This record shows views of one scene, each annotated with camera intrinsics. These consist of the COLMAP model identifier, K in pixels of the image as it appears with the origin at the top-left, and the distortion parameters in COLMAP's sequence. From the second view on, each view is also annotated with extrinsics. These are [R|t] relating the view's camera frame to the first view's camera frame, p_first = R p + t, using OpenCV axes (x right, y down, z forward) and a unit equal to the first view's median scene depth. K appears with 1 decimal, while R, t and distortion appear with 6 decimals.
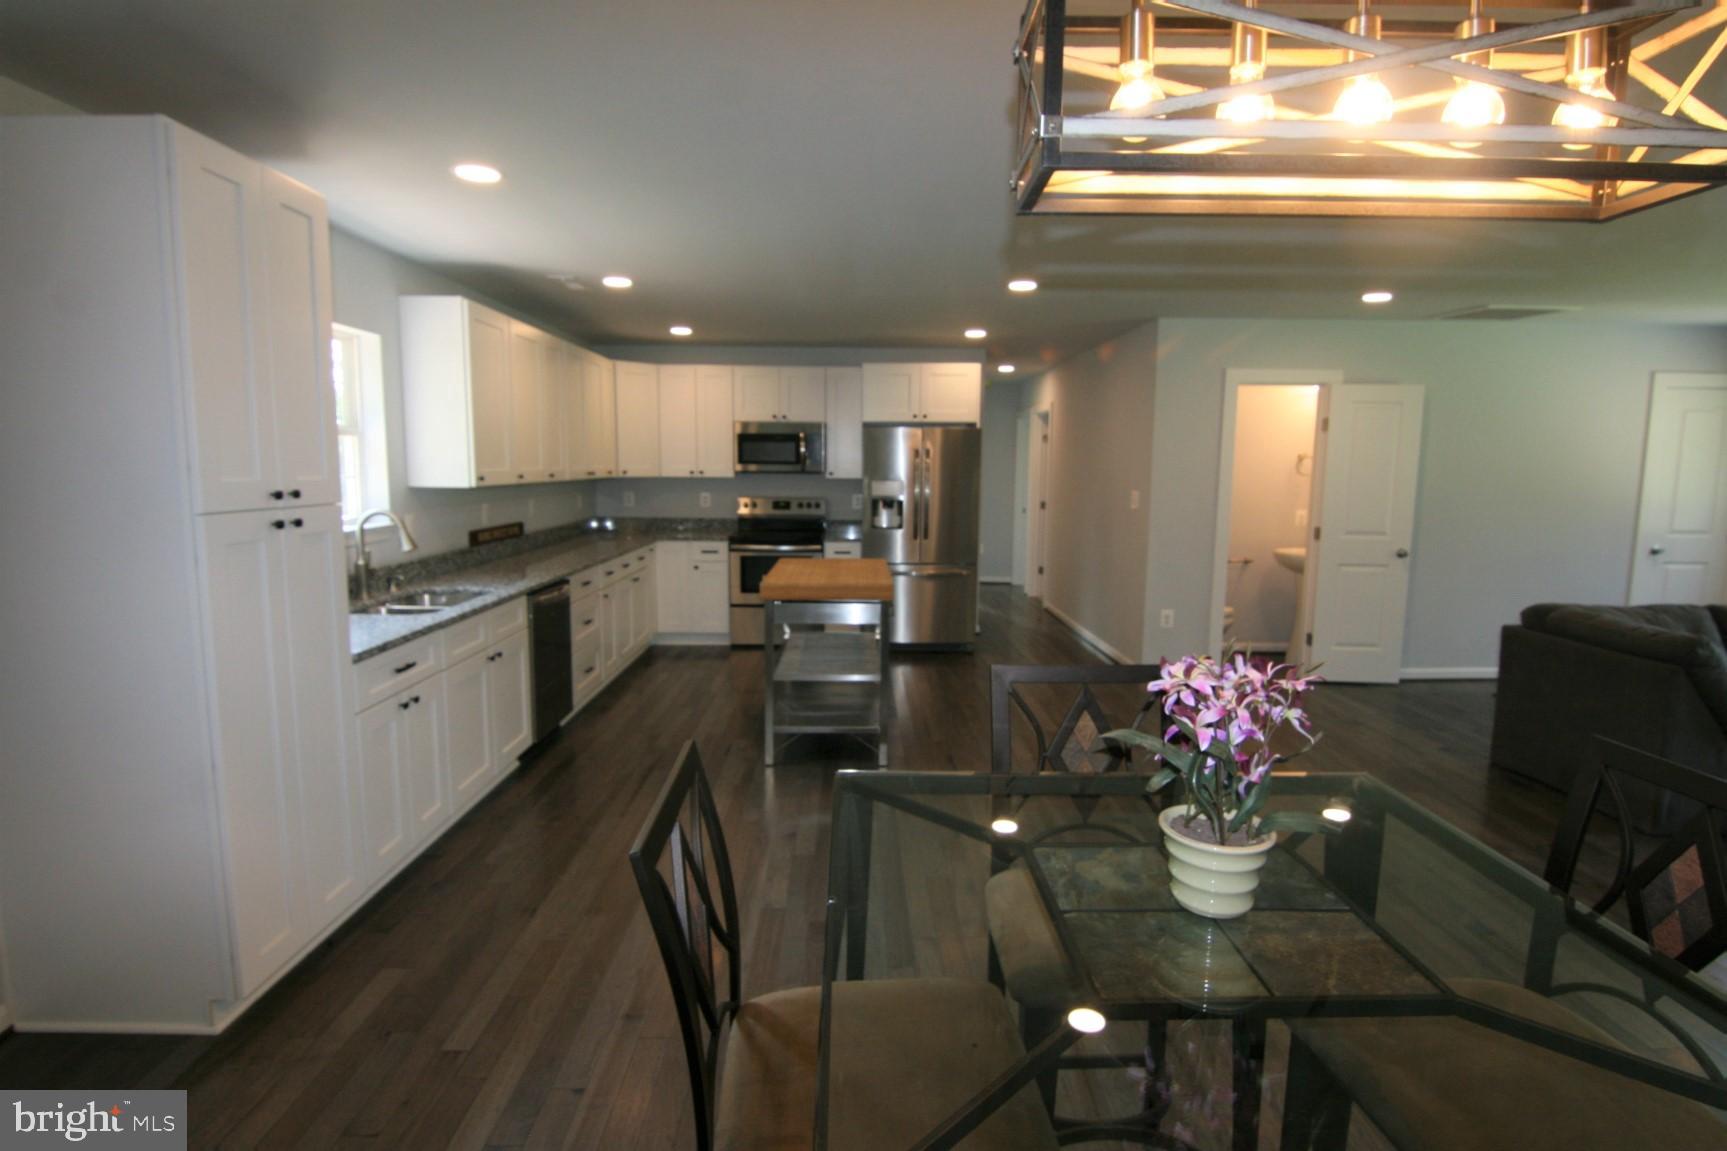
lens RADIAL K [[888.3, 0, 866.6], [0, 888.3, 577.9], [0, 0, 1]] dist [0.000266, -0.013804]
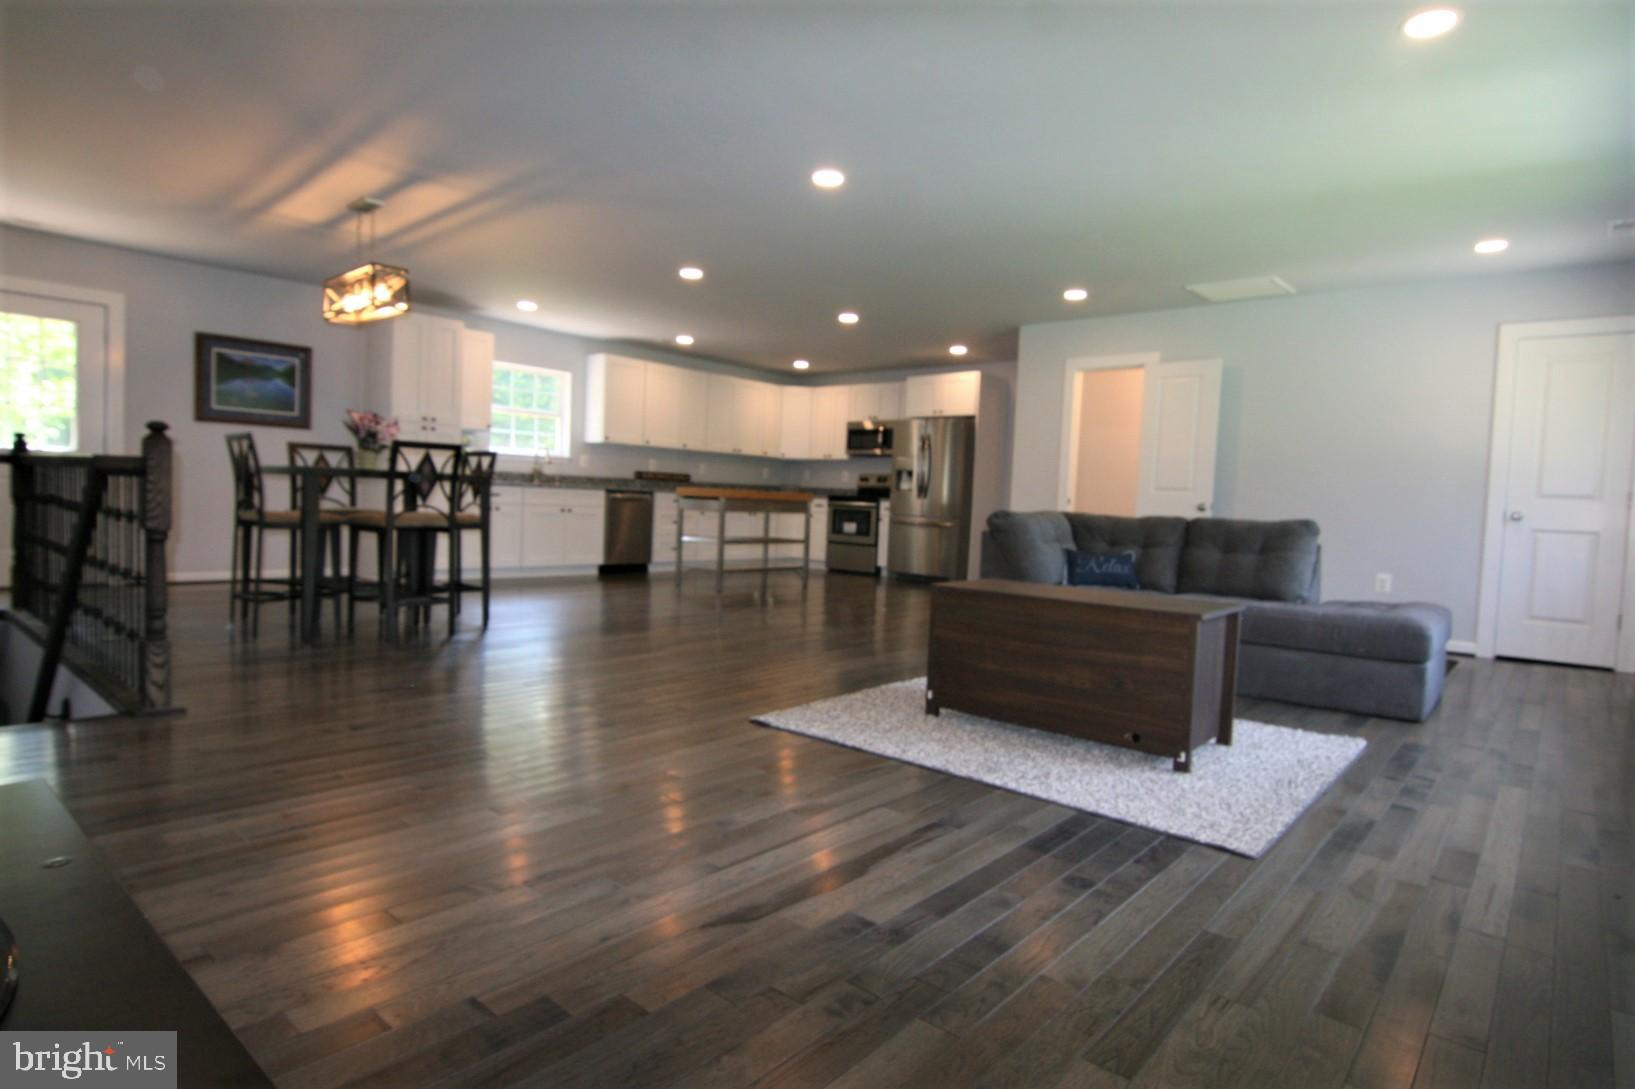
lens RADIAL K [[885.4, 0, 817.5], [0, 885.4, 544.5], [0, 0, 1]] dist [-0.002205, -0.017851]
pose [[0.743571, 0.057121, -0.666213, 0.899581], [-0.121694, 0.991265, -0.050833, 0.122483], [0.657490, 0.118872, 0.744027, -0.134488]]
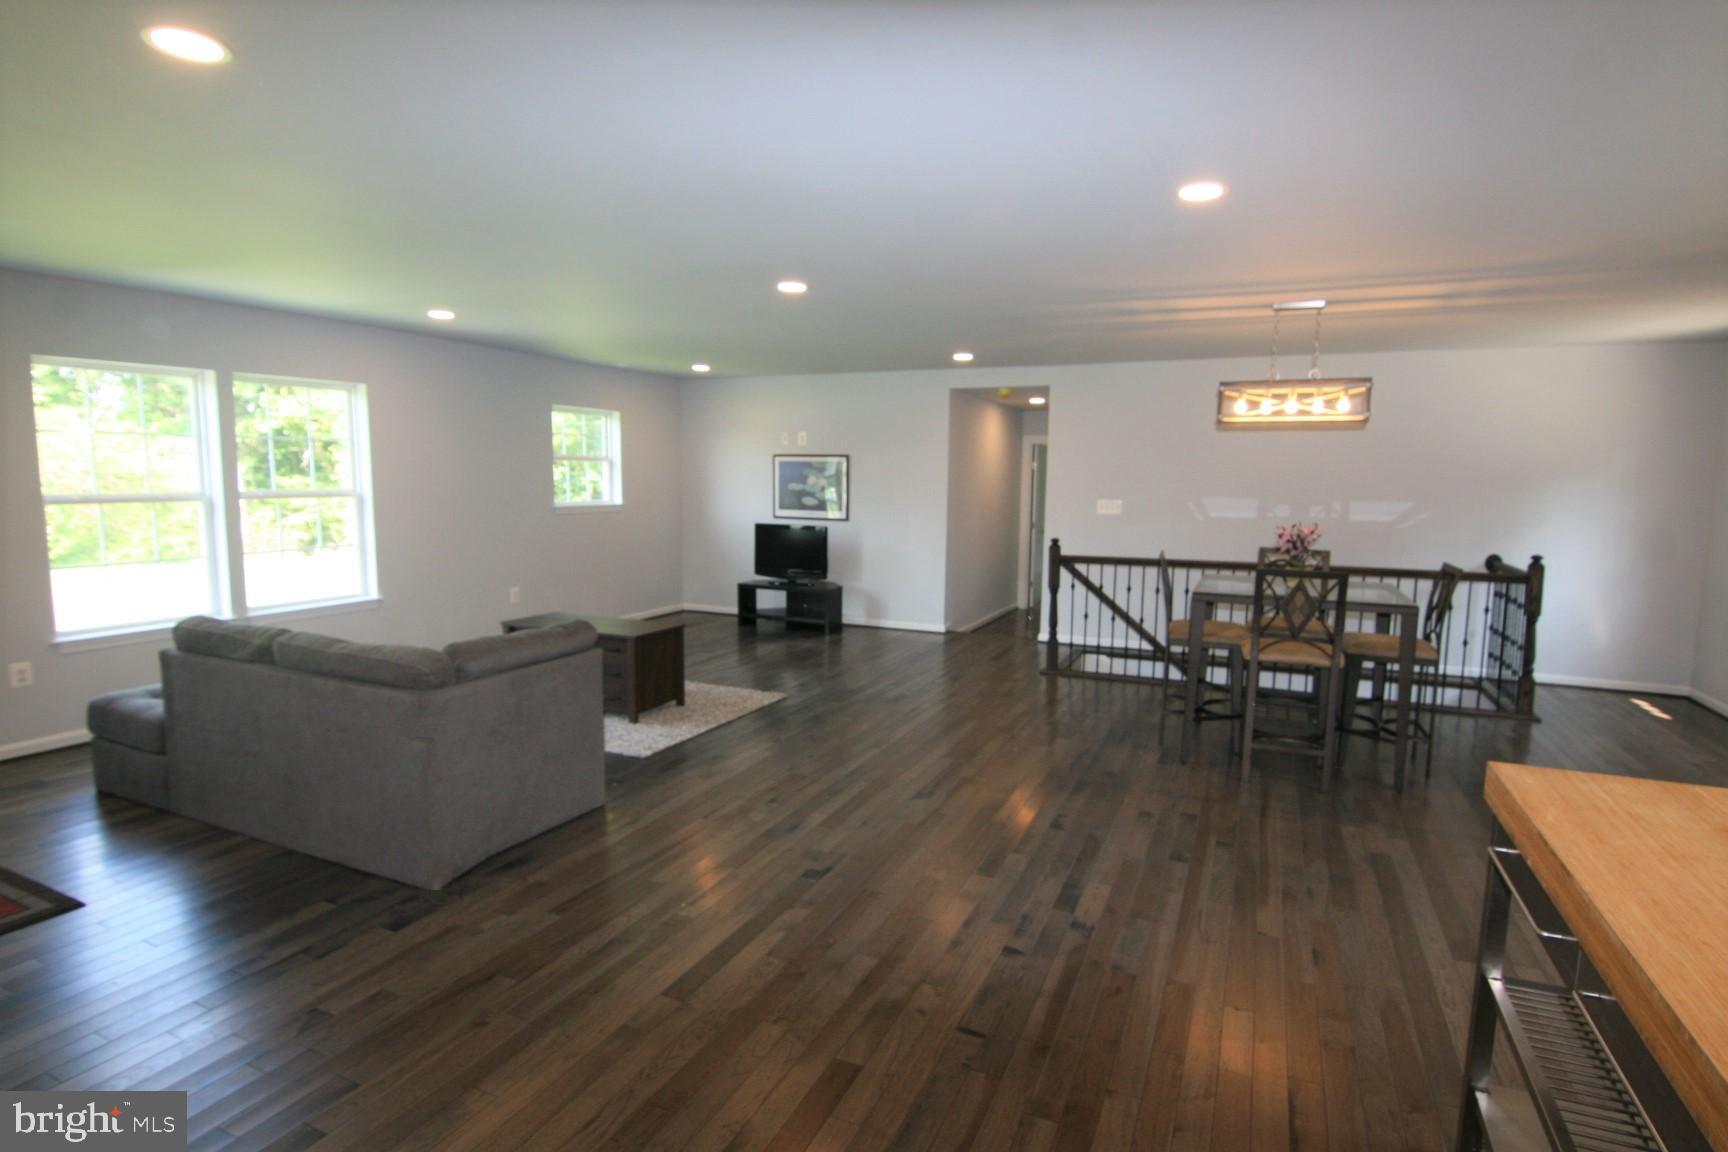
lens RADIAL K [[888.8, 0, 867.1], [0, 888.8, 578.4], [0, 0, 1]] dist [0.000266, -0.013804]
pose [[-0.903486, -0.070892, 0.422715, 0.083415], [0.033379, 0.971595, 0.234284, -0.124218], [-0.427317, 0.225782, -0.875456, 0.968677]]
